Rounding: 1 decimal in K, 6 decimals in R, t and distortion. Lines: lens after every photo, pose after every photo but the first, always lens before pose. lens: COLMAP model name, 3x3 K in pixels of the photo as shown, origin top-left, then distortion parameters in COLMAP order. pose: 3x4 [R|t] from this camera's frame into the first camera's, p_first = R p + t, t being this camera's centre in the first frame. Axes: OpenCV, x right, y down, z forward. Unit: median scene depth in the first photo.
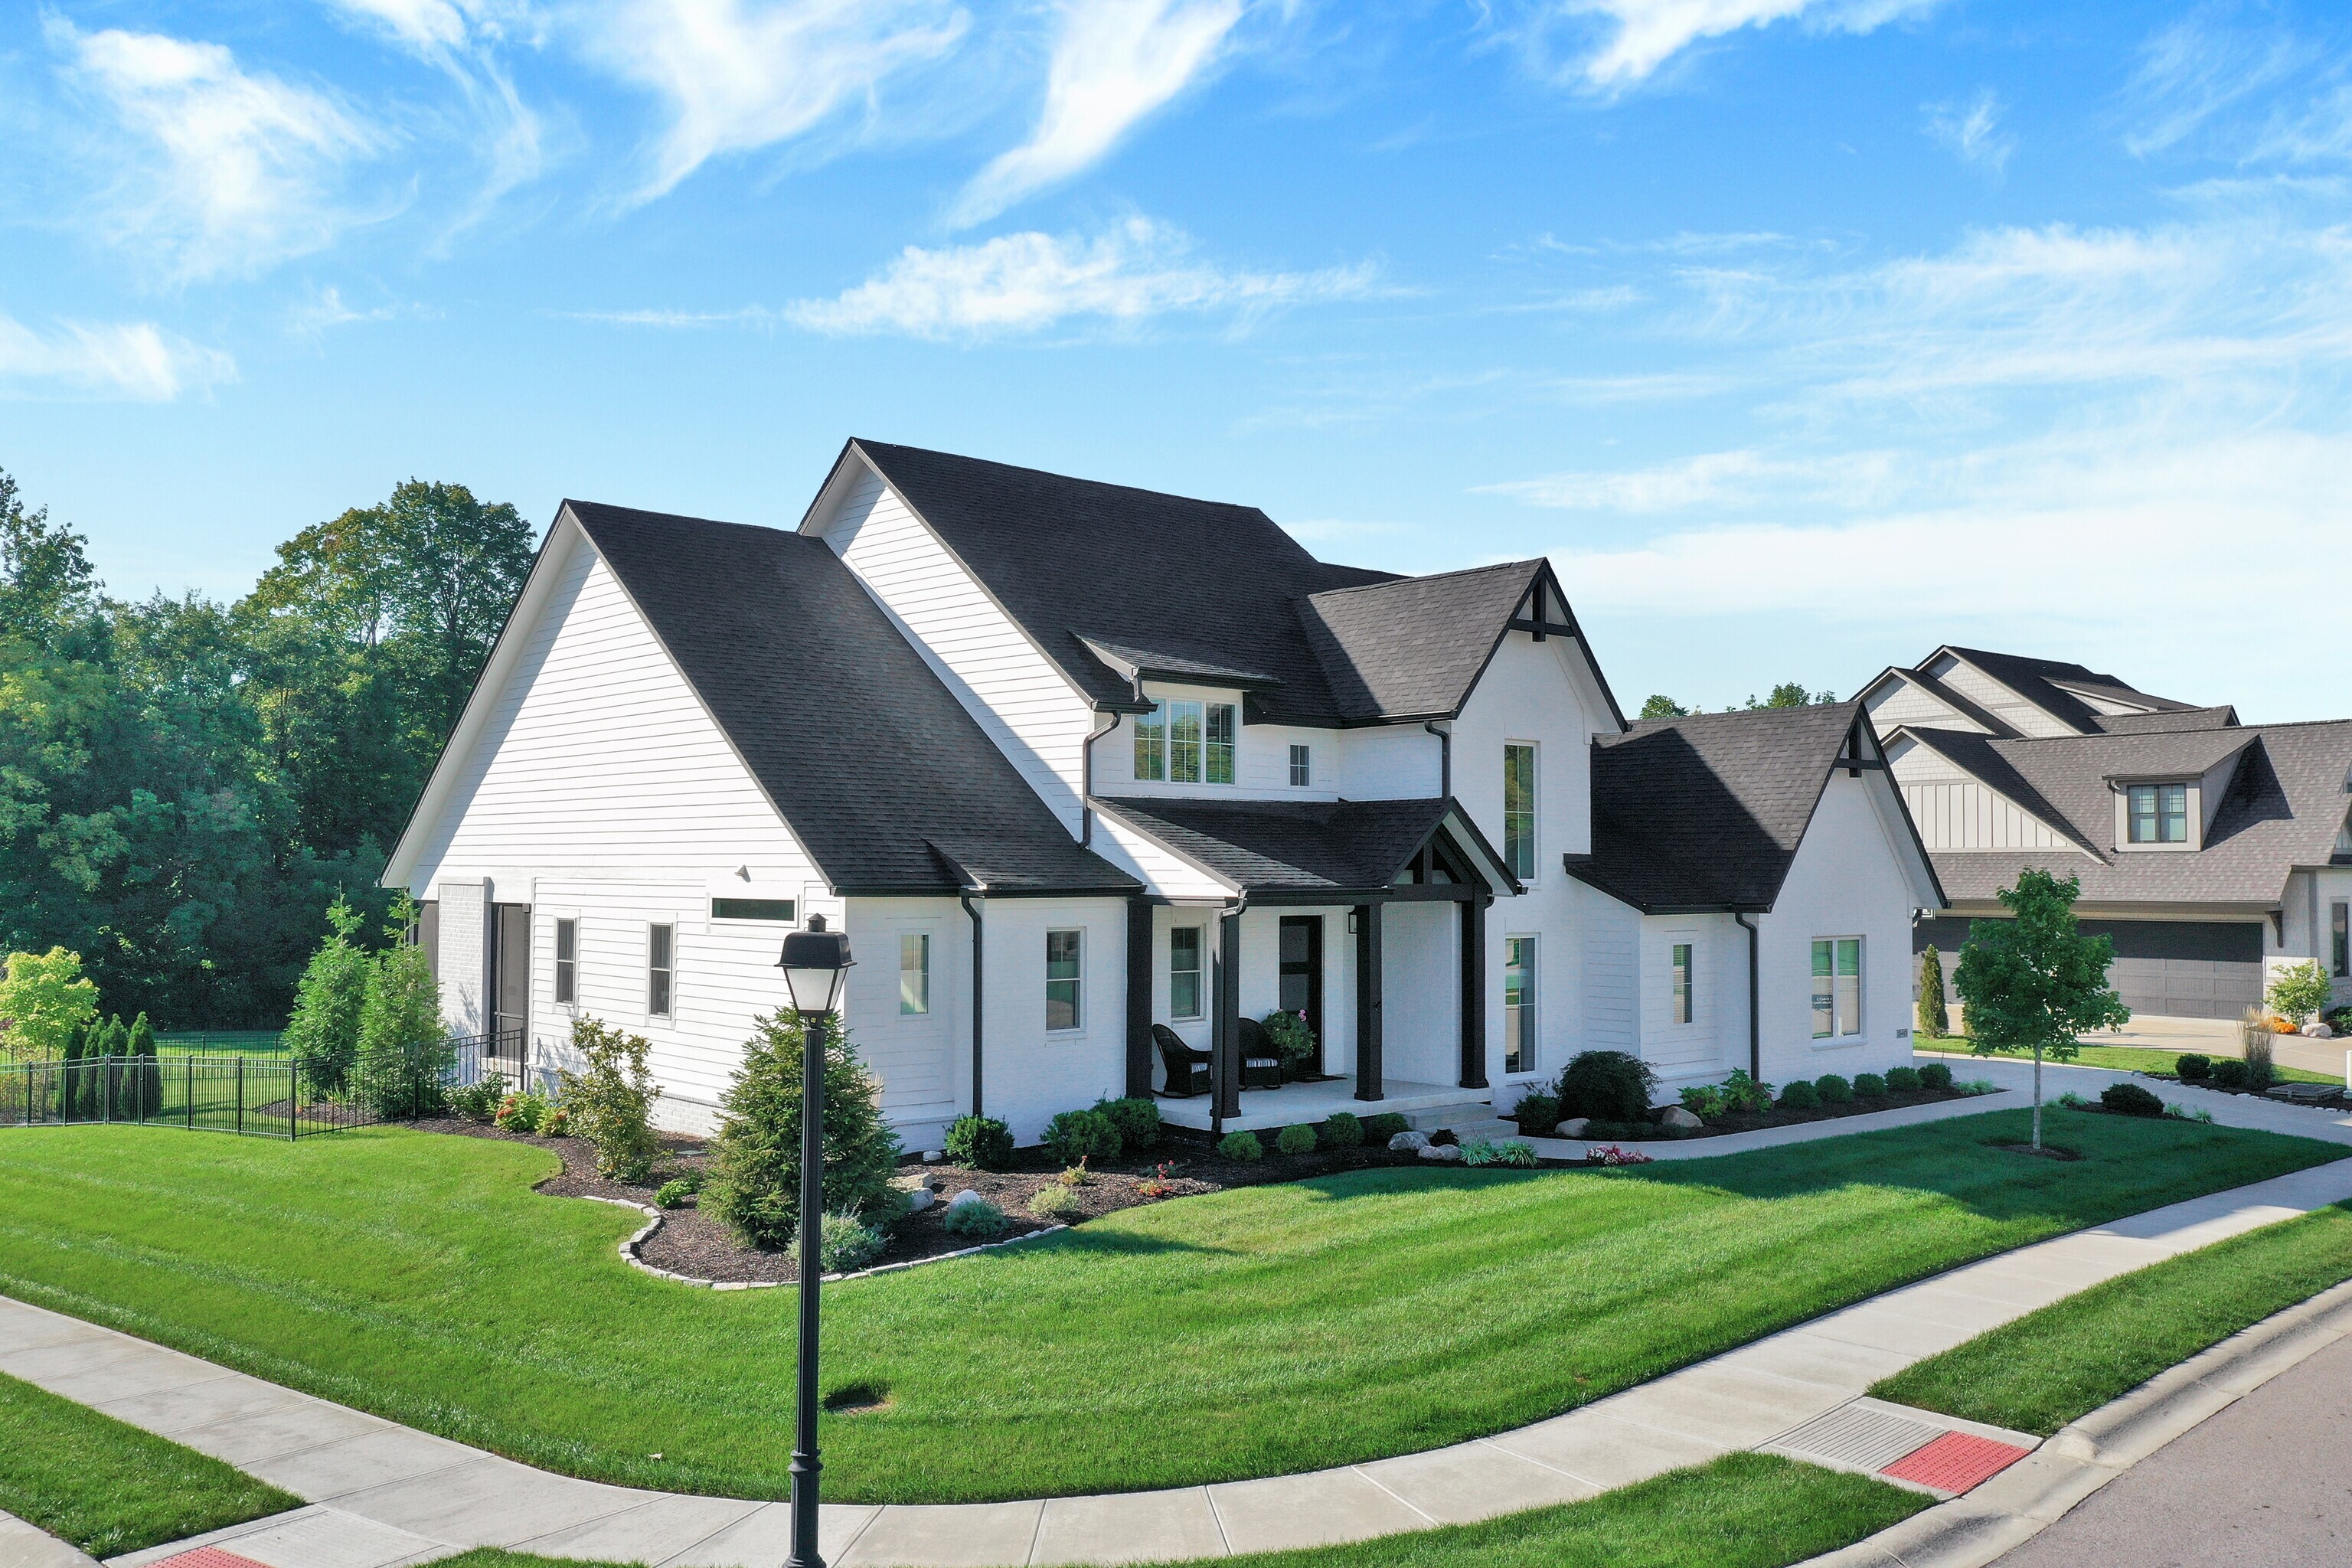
lens RADIAL K [[1909.1, 0, 1176.0], [0, 1909.1, 784.0], [0, 0, 1]] dist [0.000972, -0.001928]
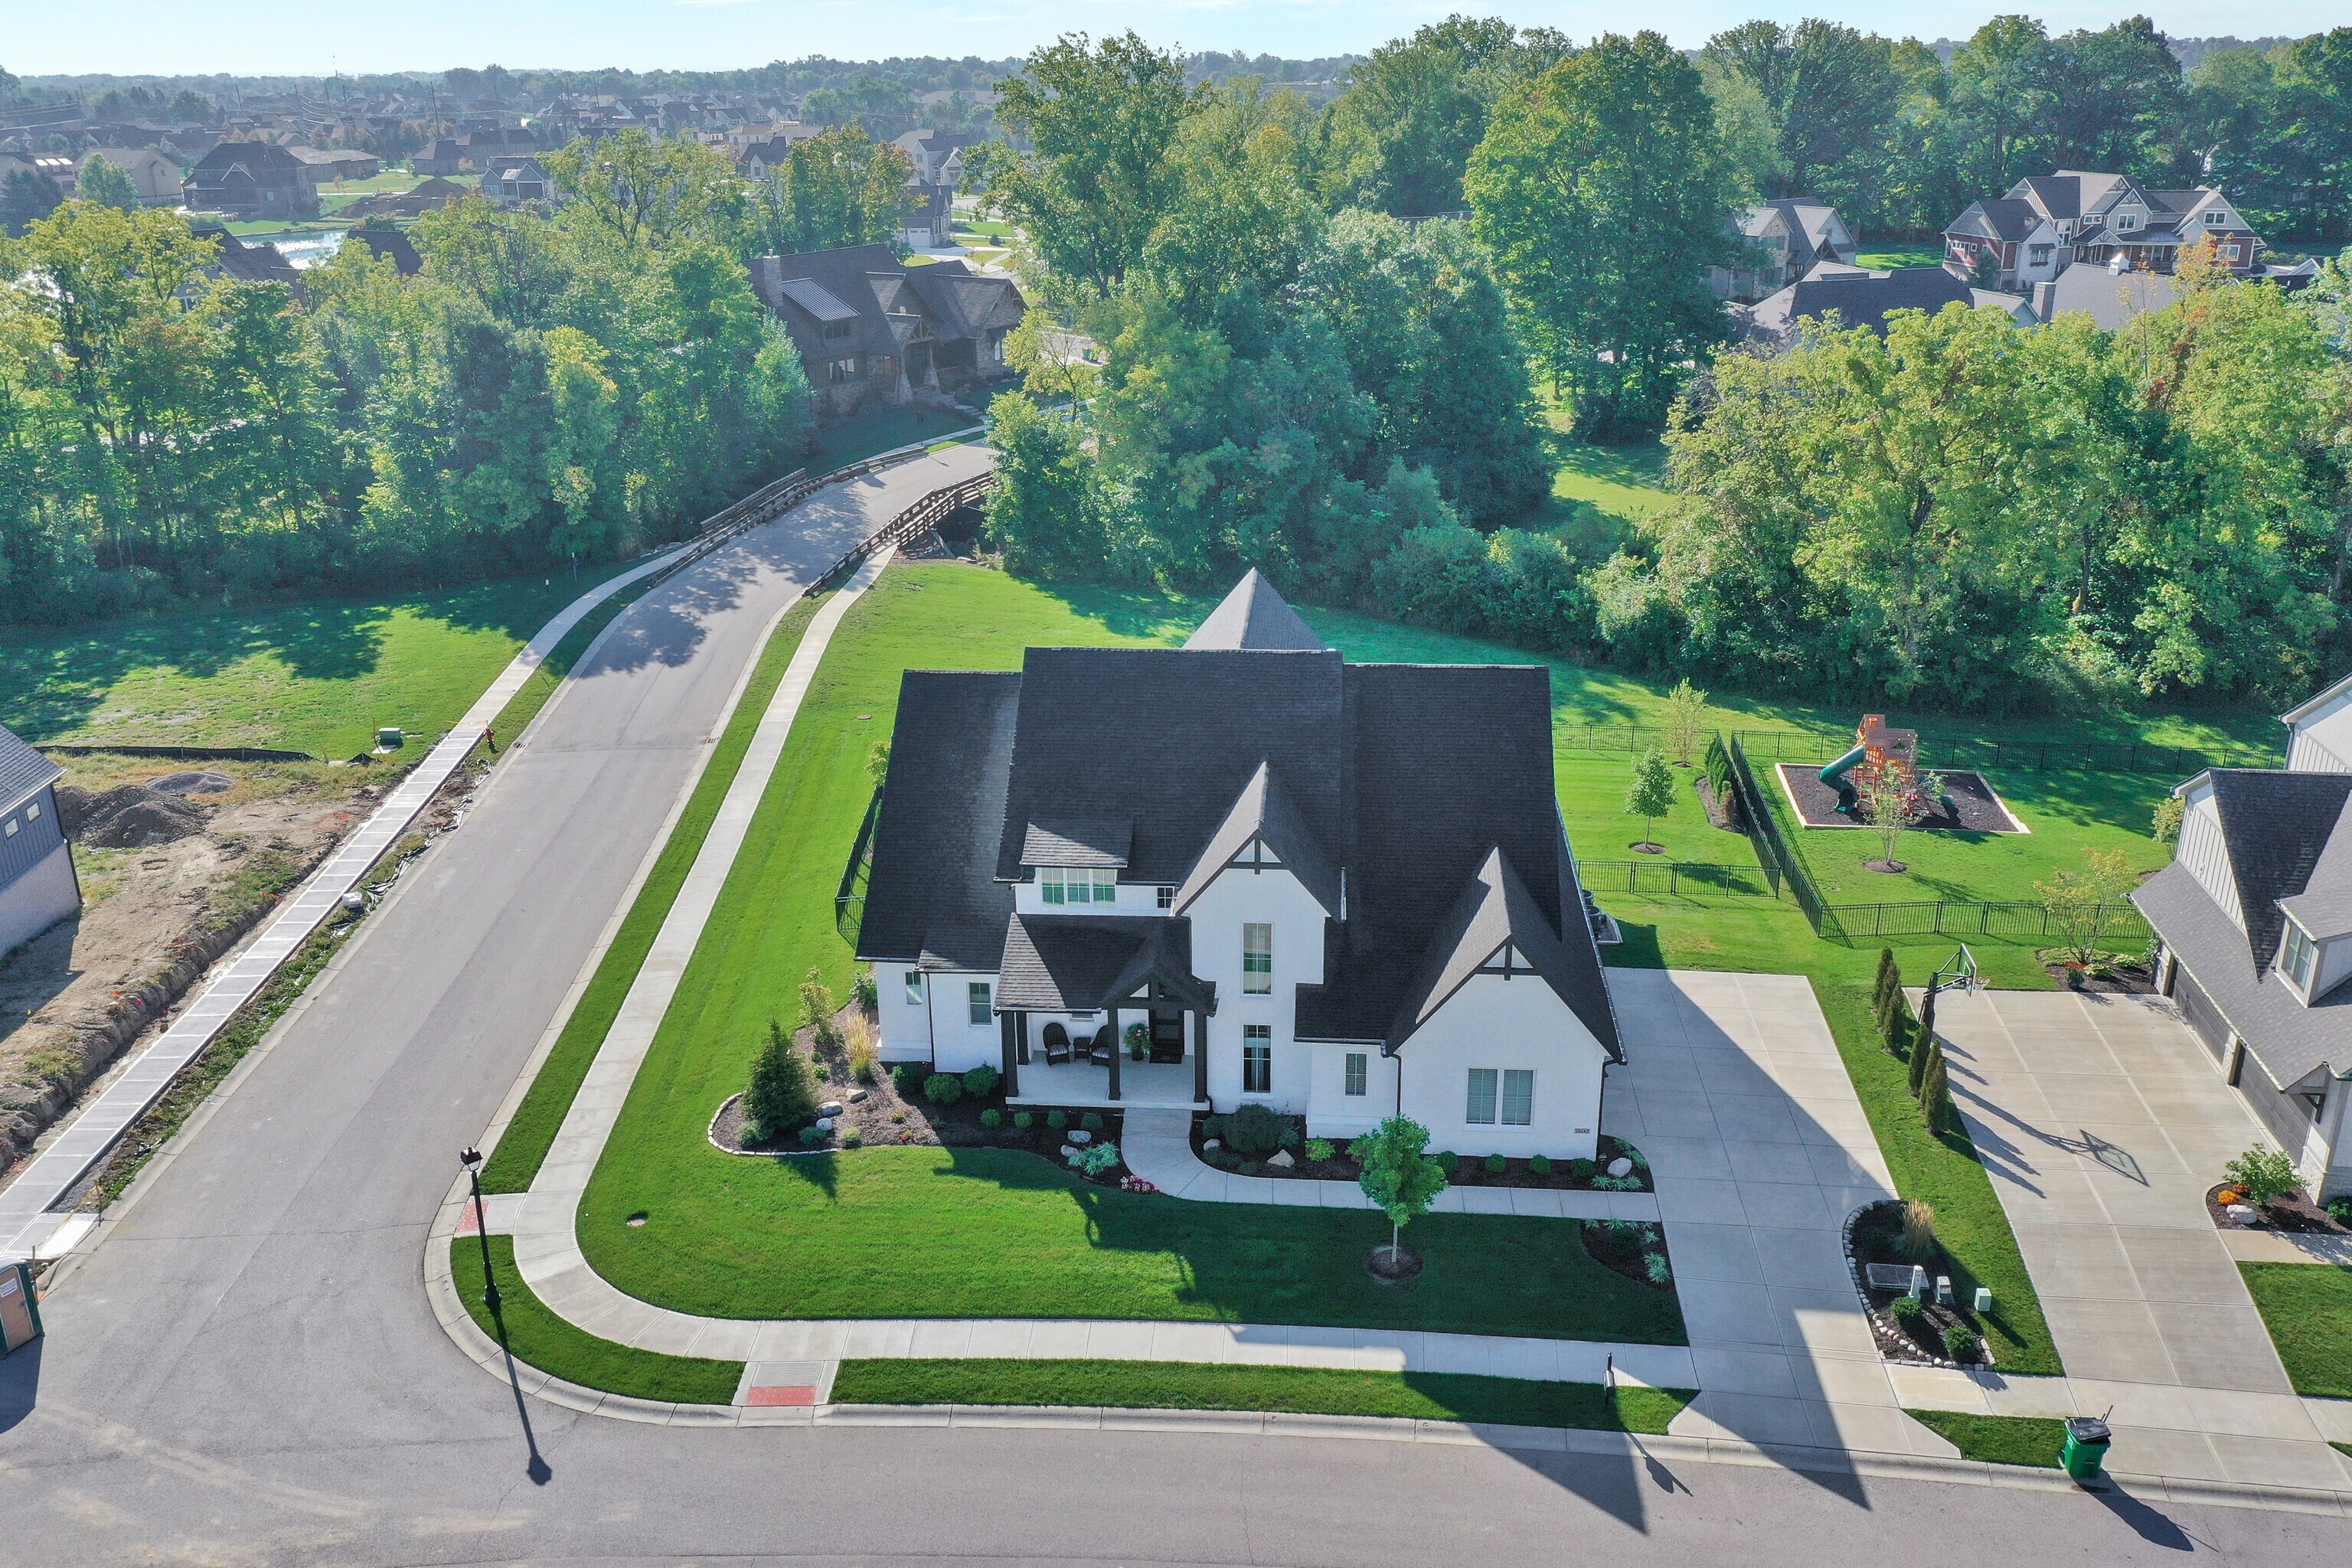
lens RADIAL K [[1927.7, 0, 1176.0], [0, 1927.7, 784.0], [0, 0, 1]] dist [0.006539, -0.001146]
pose [[0.687812, 0.248327, -0.682091, 1.319414], [0.040678, 0.925001, 0.377782, -0.813916], [0.724748, -0.287589, 0.626125, -0.076576]]
